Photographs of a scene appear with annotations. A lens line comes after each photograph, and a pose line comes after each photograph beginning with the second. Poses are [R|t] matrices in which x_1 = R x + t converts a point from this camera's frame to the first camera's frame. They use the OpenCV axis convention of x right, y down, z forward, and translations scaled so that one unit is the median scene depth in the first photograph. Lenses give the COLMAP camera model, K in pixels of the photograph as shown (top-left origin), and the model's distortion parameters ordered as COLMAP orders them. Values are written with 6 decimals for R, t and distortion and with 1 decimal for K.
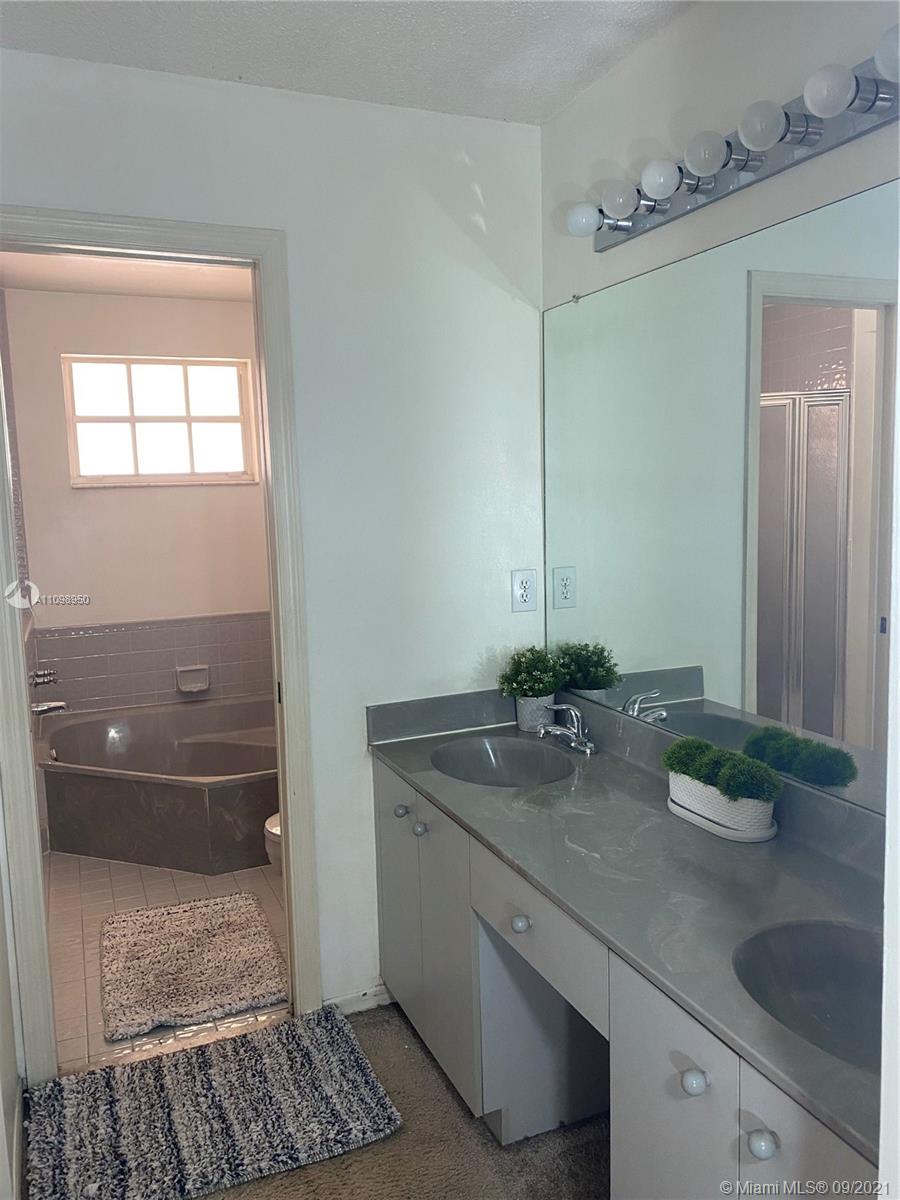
lens RADIAL K [[910.7, 0, 444.3], [0, 910.7, 605.6], [0, 0, 1]] dist [0.058088, -0.073419]
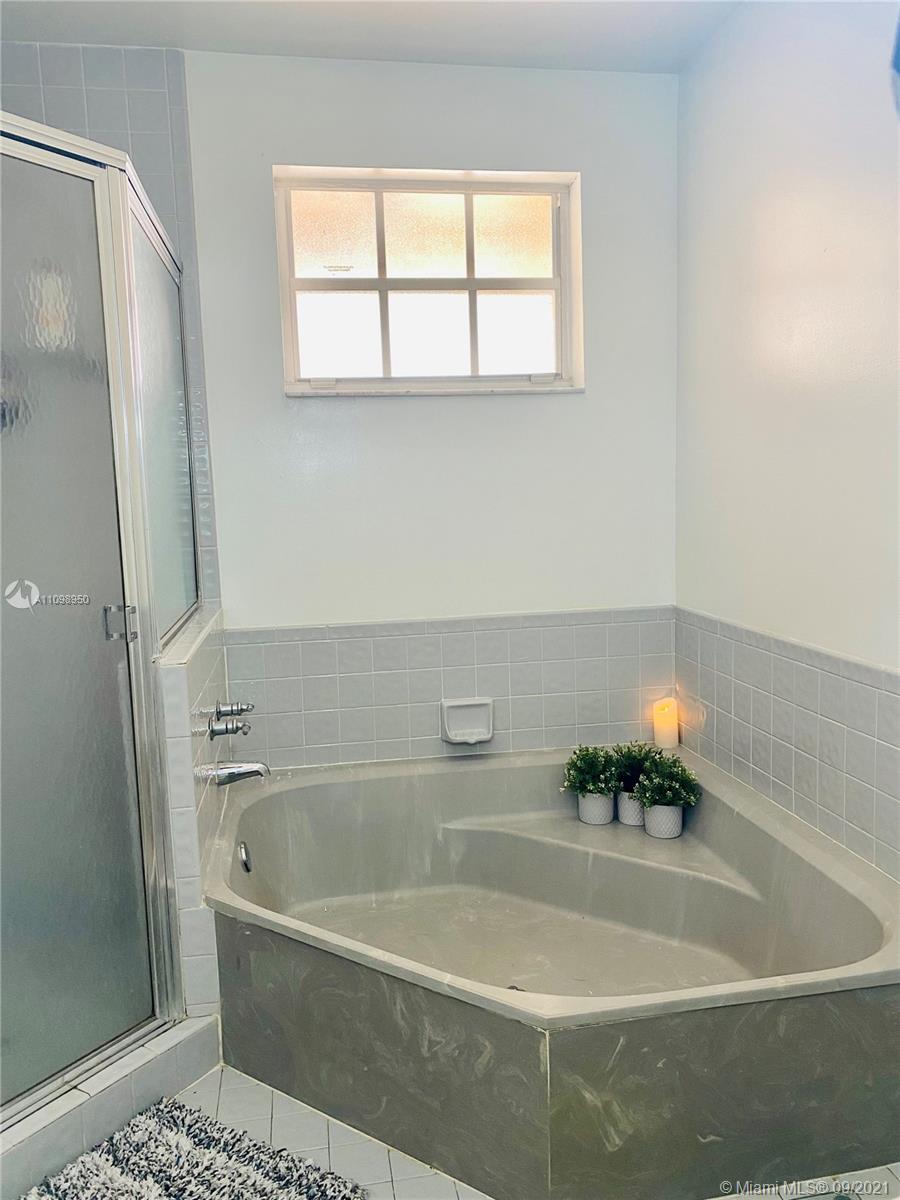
lens RADIAL K [[910.7, 0, 444.3], [0, 910.7, 605.6], [0, 0, 1]] dist [0.058088, -0.073419]
pose [[0.972226, 0.024244, -0.232787, -0.158185], [-0.022619, 0.999698, 0.009647, -0.000070], [0.232950, -0.004114, 0.972480, 0.431034]]
